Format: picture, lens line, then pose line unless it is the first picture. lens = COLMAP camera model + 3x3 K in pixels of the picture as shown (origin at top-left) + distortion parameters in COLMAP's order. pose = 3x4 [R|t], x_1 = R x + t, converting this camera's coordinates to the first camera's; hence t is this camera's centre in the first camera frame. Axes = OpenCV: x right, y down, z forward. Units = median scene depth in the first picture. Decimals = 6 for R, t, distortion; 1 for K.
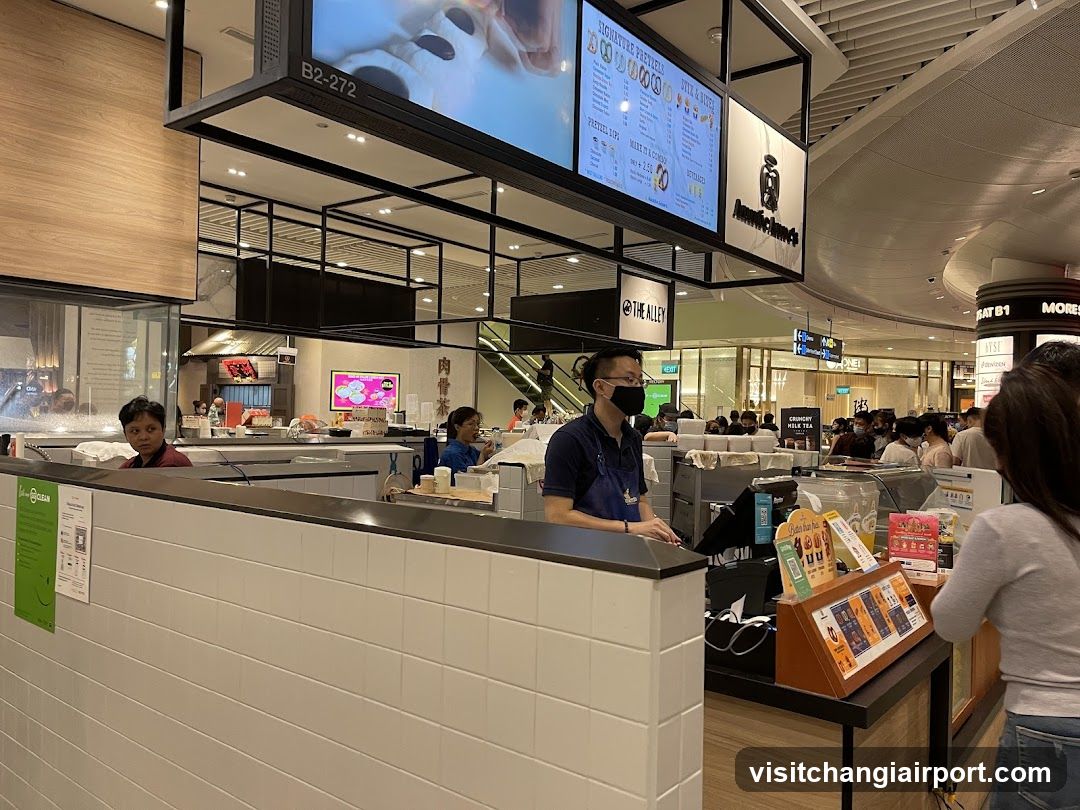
lens RADIAL K [[834.8, 0, 544.7], [0, 834.8, 406.7], [0, 0, 1]] dist [0.052111, -0.069569]
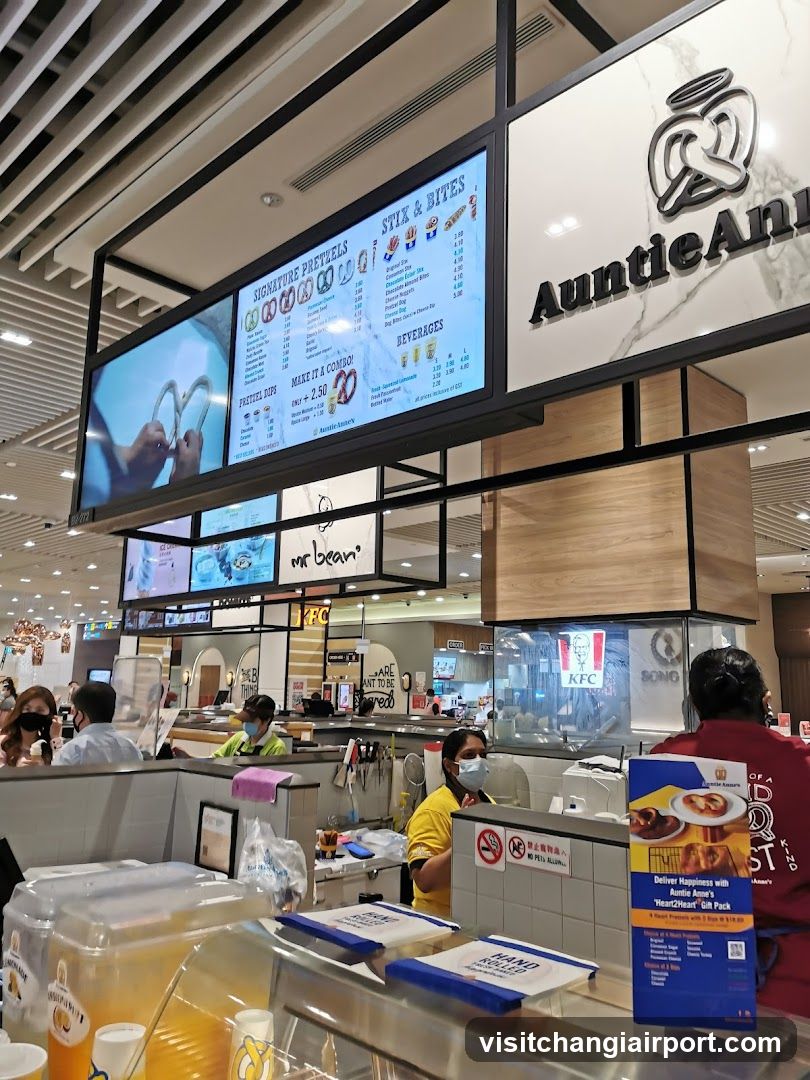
lens RADIAL K [[834.8, 0, 397.7], [0, 834.8, 535.2], [0, 0, 1]] dist [0.052111, -0.069569]
pose [[-0.131397, -0.210063, -0.968818, 0.608921], [-0.013190, 0.977575, -0.210173, -0.008846], [0.991242, -0.014837, -0.131221, 0.892685]]
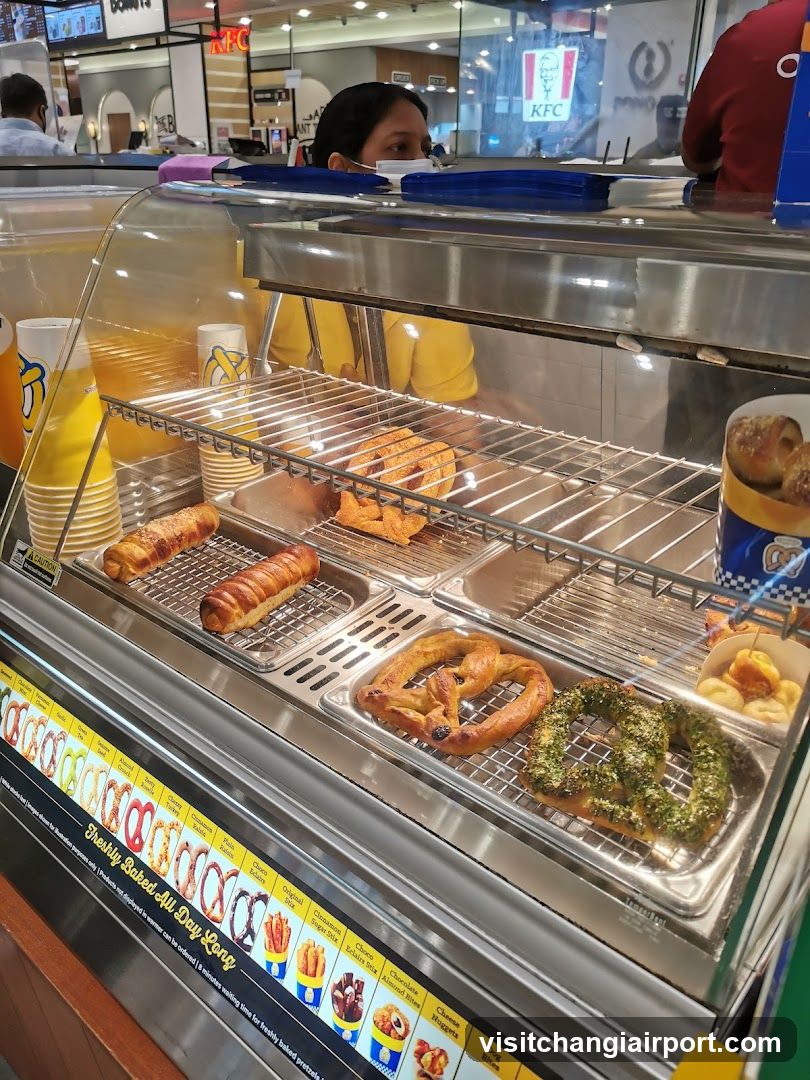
lens RADIAL K [[834.8, 0, 405.4], [0, 834.8, 548.2], [0, 0, 1]] dist [0.052111, -0.069569]
pose [[-0.055118, 0.396647, -0.916315, 0.534010], [0.004687, 0.917803, 0.397009, 0.061794], [0.998469, 0.017588, -0.052447, 0.867029]]
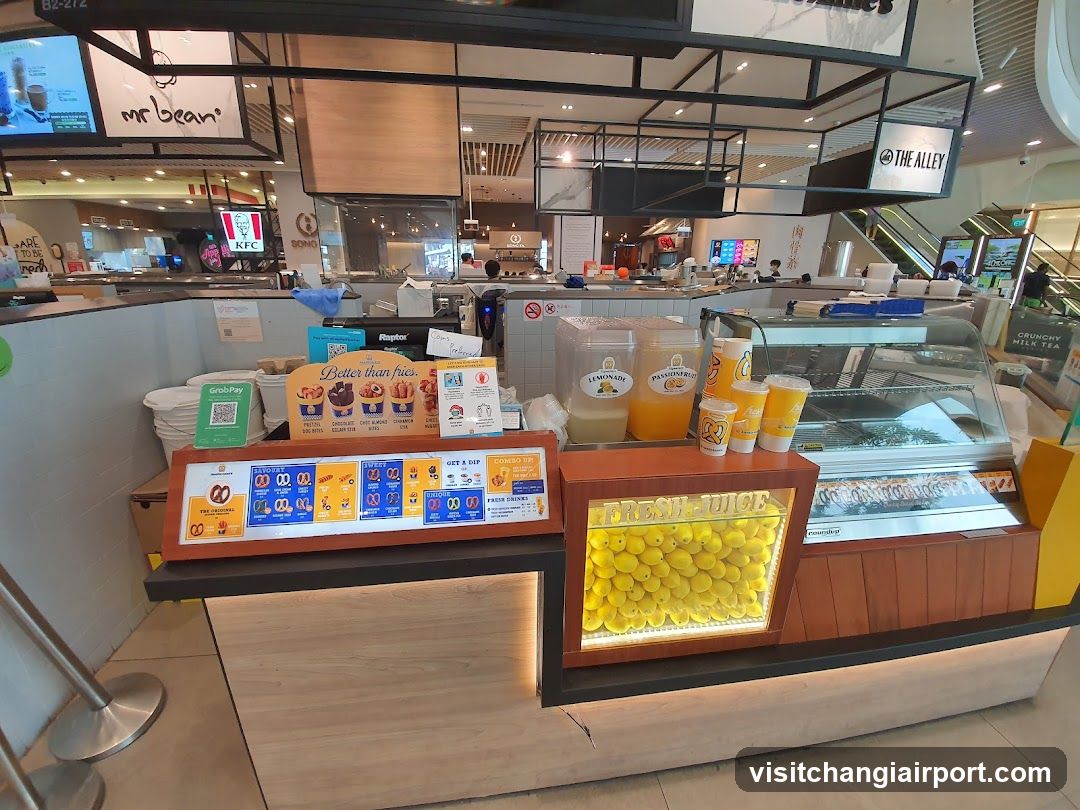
lens RADIAL K [[440.1, 0, 535.2], [0, 440.1, 406.0], [0, 0, 1]] dist [-0.012459, 0.000660]
pose [[0.714659, 0.189907, -0.673200, 0.420217], [0.020968, 0.956190, 0.291996, 0.027550], [0.699159, -0.222793, 0.679368, 0.456527]]
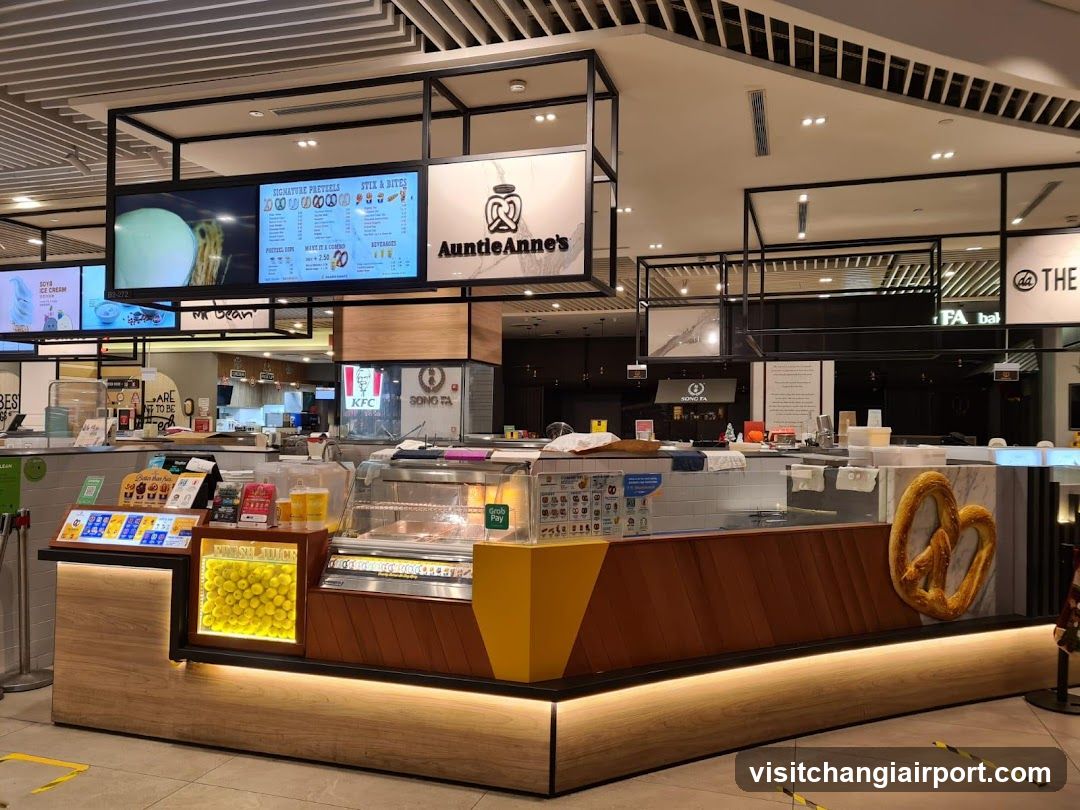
lens RADIAL K [[834.8, 0, 562.1], [0, 834.8, 400.3], [0, 0, 1]] dist [0.052111, -0.069569]
pose [[0.353467, -0.052096, -0.933995, 1.298139], [0.011251, 0.998613, -0.051443, 0.044739], [0.935379, 0.007675, 0.353563, 0.666915]]
